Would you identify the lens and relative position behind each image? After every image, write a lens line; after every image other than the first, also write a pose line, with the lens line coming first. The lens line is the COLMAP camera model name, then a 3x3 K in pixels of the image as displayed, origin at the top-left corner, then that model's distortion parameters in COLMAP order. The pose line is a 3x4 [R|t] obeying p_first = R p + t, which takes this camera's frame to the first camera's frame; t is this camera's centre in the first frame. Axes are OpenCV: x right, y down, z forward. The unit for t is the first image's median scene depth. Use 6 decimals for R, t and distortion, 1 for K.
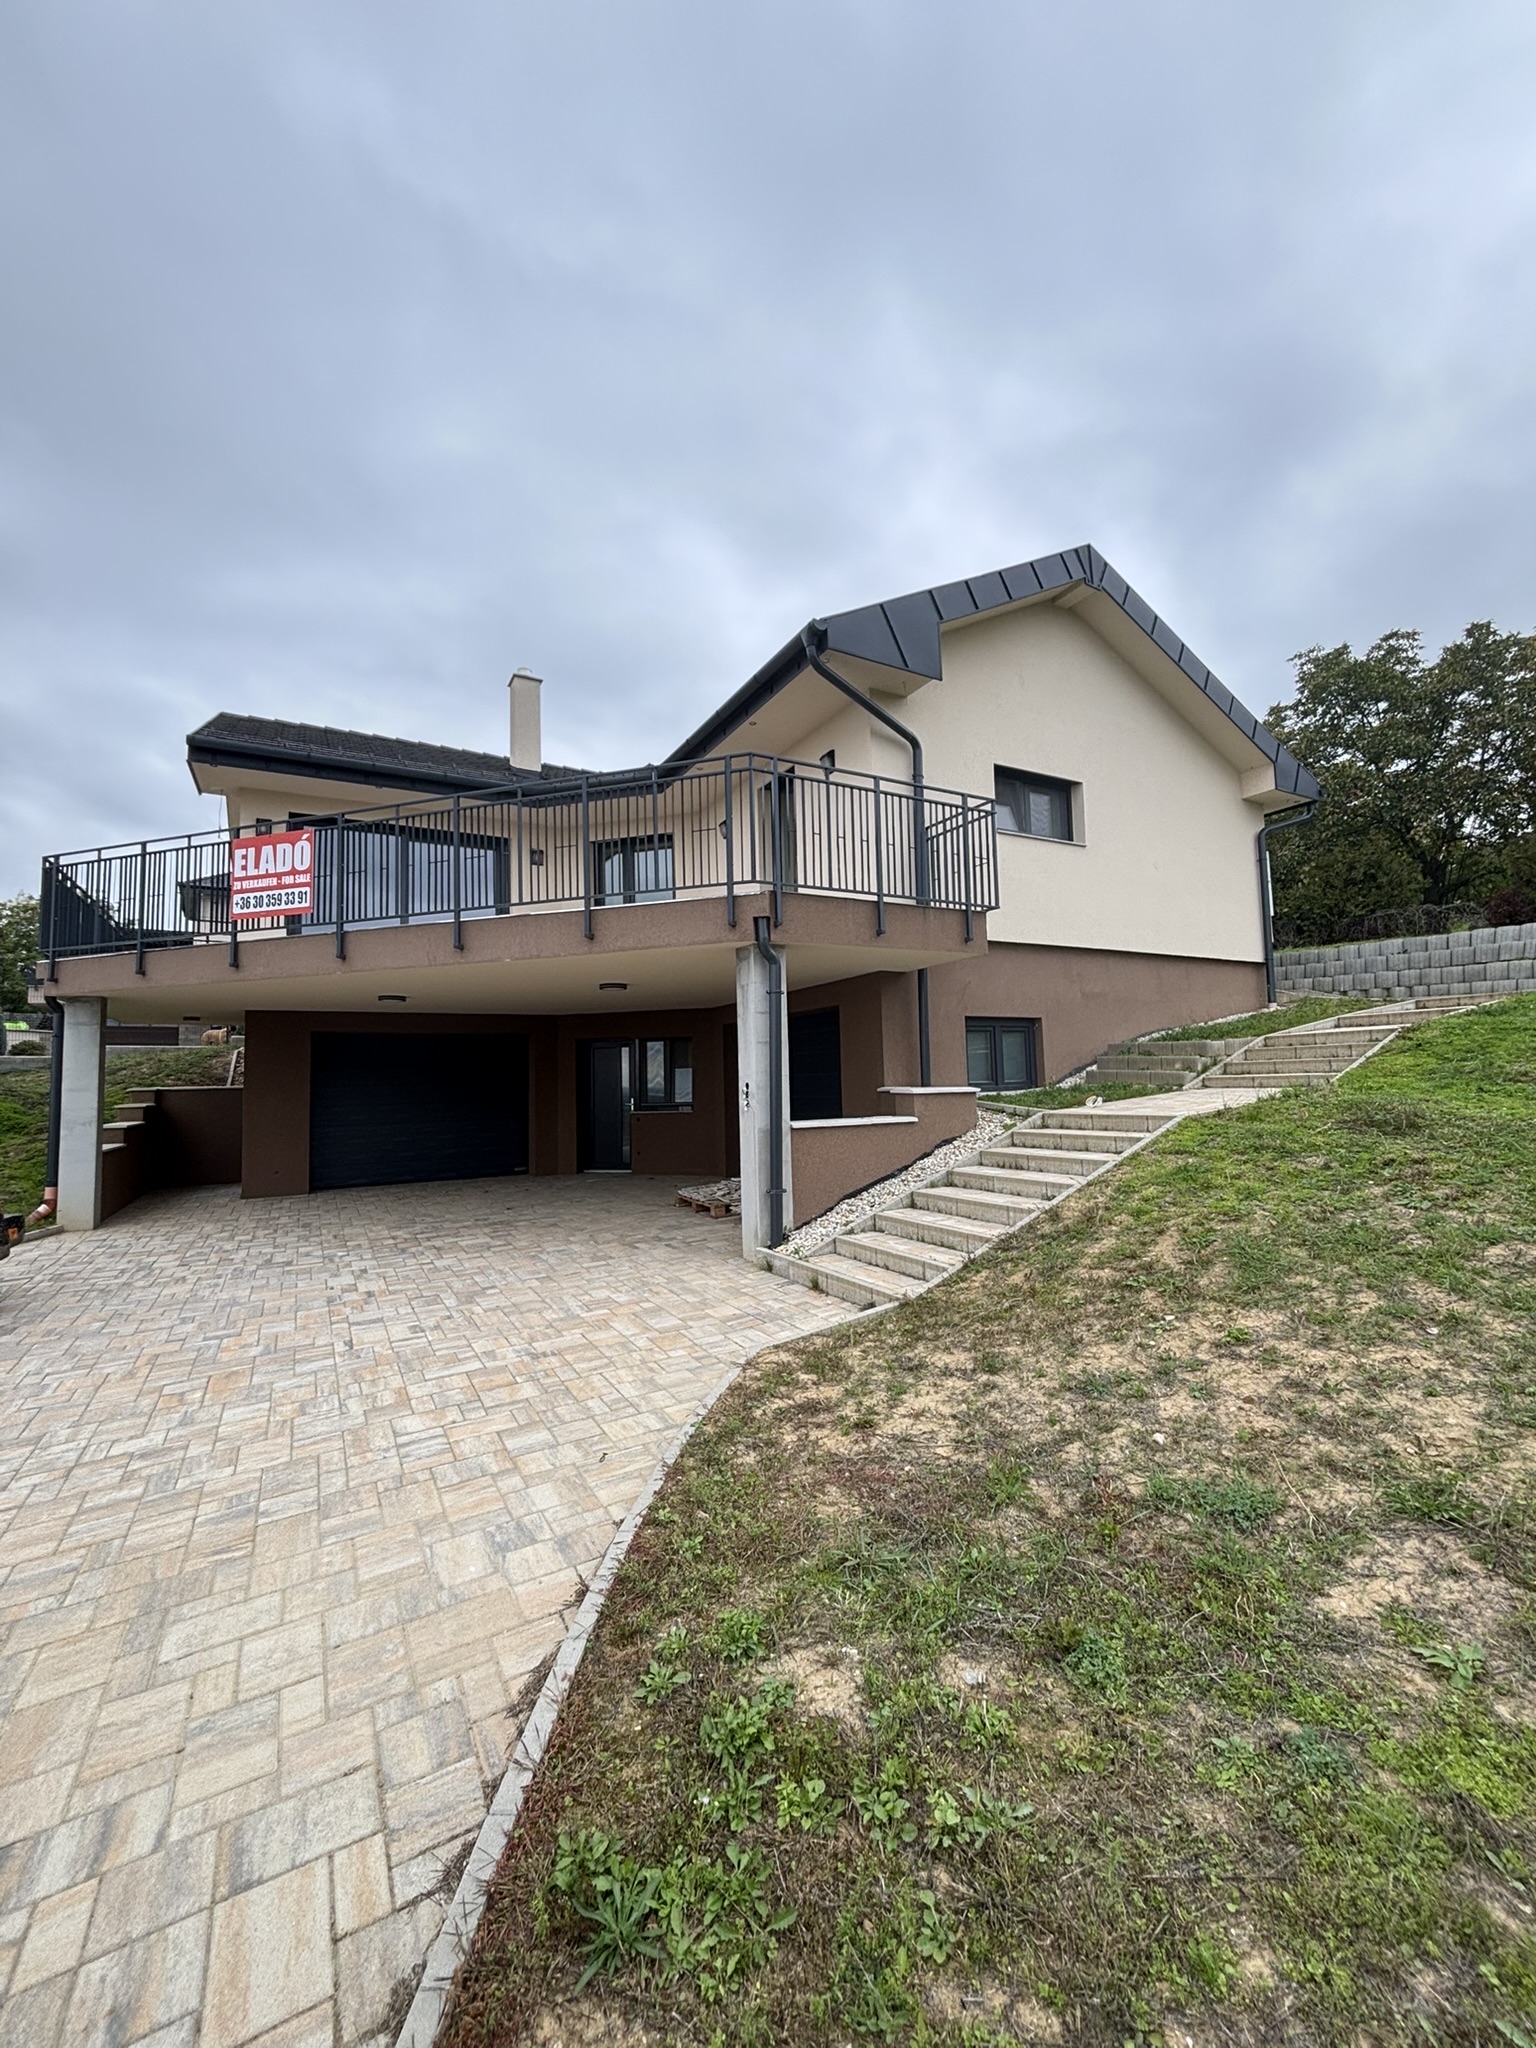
lens RADIAL K [[795.3, 0, 771.8], [0, 795.3, 1018.6], [0, 0, 1]] dist [-0.008317, 0.000124]
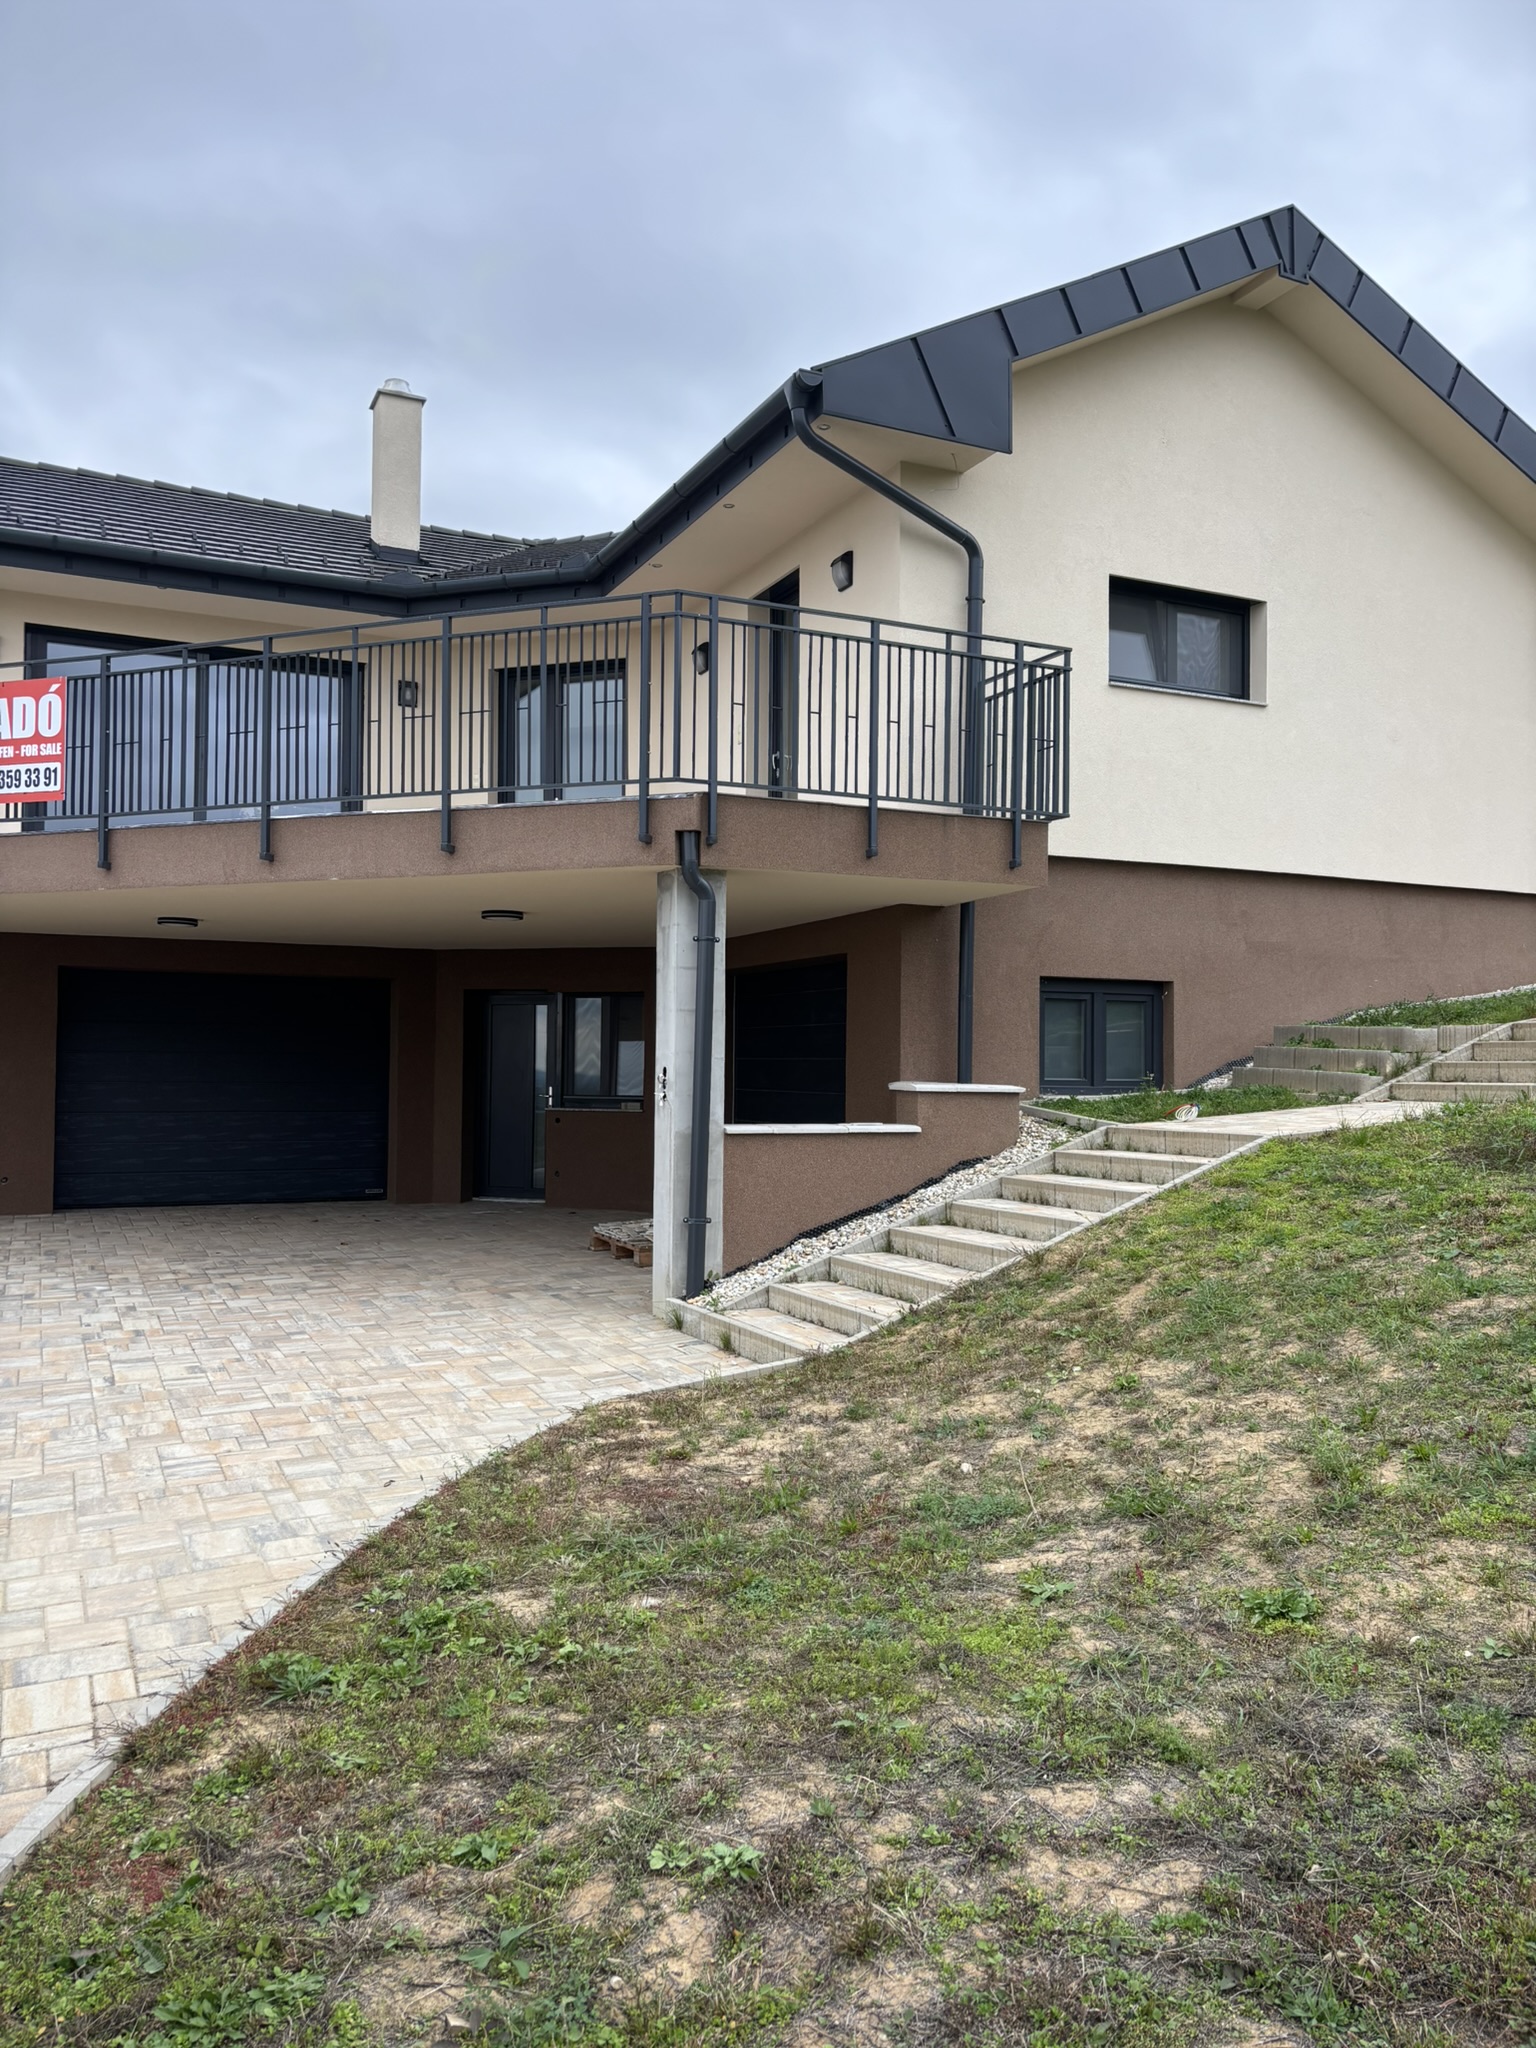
lens RADIAL K [[1477.0, 0, 768.0], [0, 1477.0, 1024.0], [0, 0, 1]] dist [0.005159, 0.000606]
pose [[0.996797, 0.033425, -0.072651, 0.146414], [-0.029825, 0.998299, 0.050086, -0.023150], [0.074201, -0.047759, 0.996099, -0.273517]]
